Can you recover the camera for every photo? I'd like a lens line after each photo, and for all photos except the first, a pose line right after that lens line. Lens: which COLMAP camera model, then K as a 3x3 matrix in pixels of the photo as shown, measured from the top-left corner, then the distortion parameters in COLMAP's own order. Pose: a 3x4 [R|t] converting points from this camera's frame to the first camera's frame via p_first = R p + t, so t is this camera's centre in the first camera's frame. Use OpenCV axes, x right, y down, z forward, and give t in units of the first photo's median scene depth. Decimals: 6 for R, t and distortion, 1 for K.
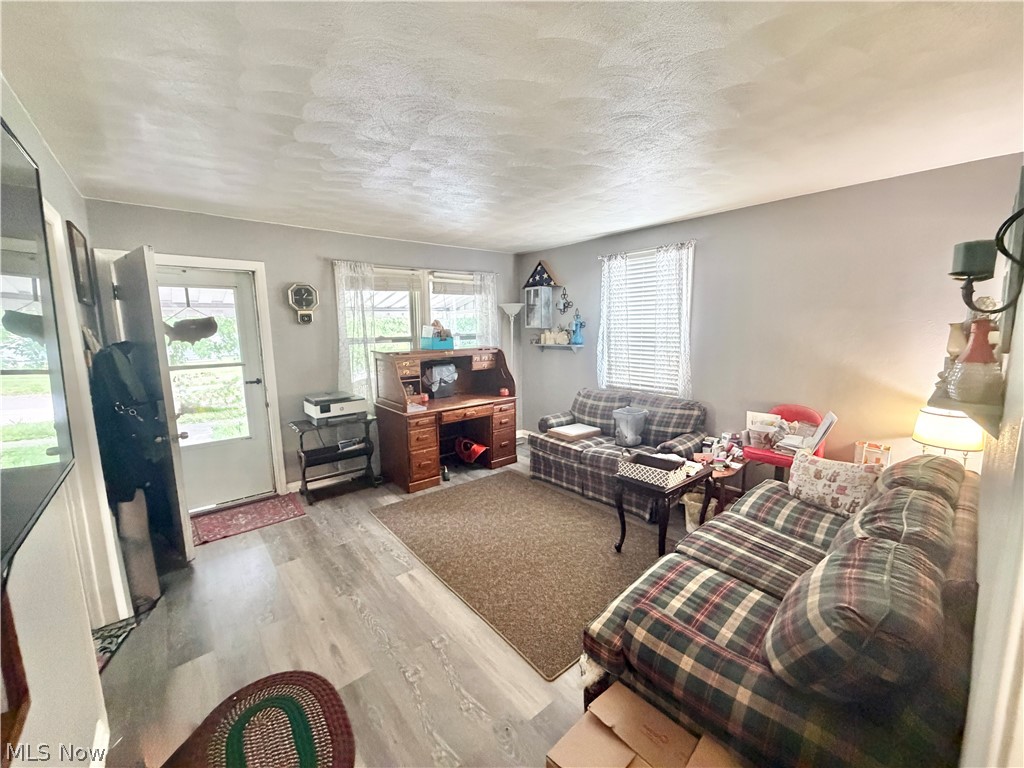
lens RADIAL K [[407.4, 0, 509.5], [0, 407.4, 381.3], [0, 0, 1]] dist [-0.000274, -0.000394]
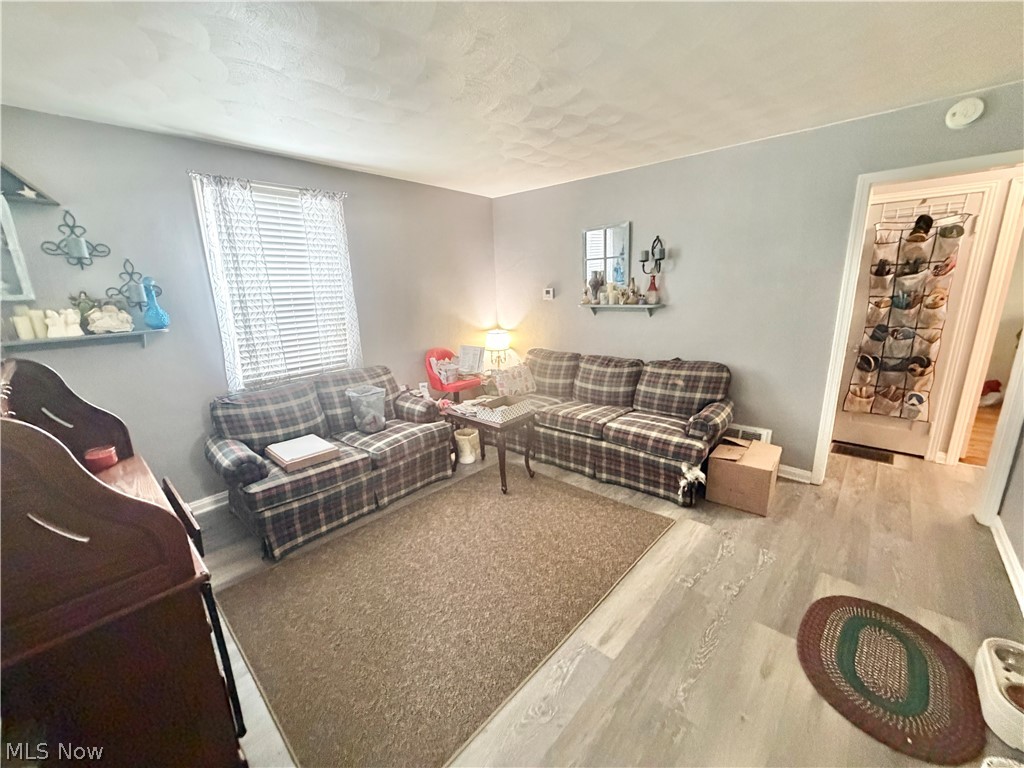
lens RADIAL K [[407.4, 0, 509.5], [0, 407.4, 381.3], [0, 0, 1]] dist [-0.000274, -0.000394]
pose [[-0.129918, -0.209435, 0.969153, -0.480920], [0.169232, 0.958411, 0.229800, -0.076597], [-0.976976, 0.193867, -0.089072, 0.682653]]
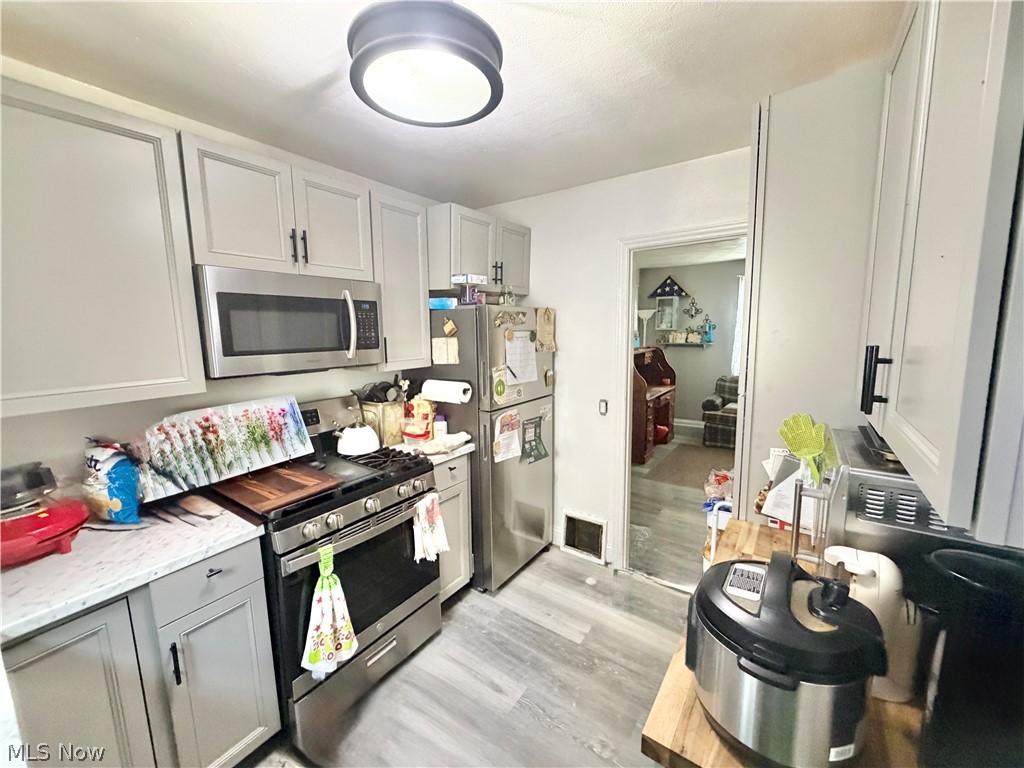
lens RADIAL K [[407.4, 0, 509.5], [0, 407.4, 381.3], [0, 0, 1]] dist [-0.000274, -0.000394]
pose [[0.968675, -0.035062, 0.245844, -0.847566], [0.036548, 0.999331, -0.001481, 0.010501], [-0.245628, 0.010420, 0.969308, -0.087636]]
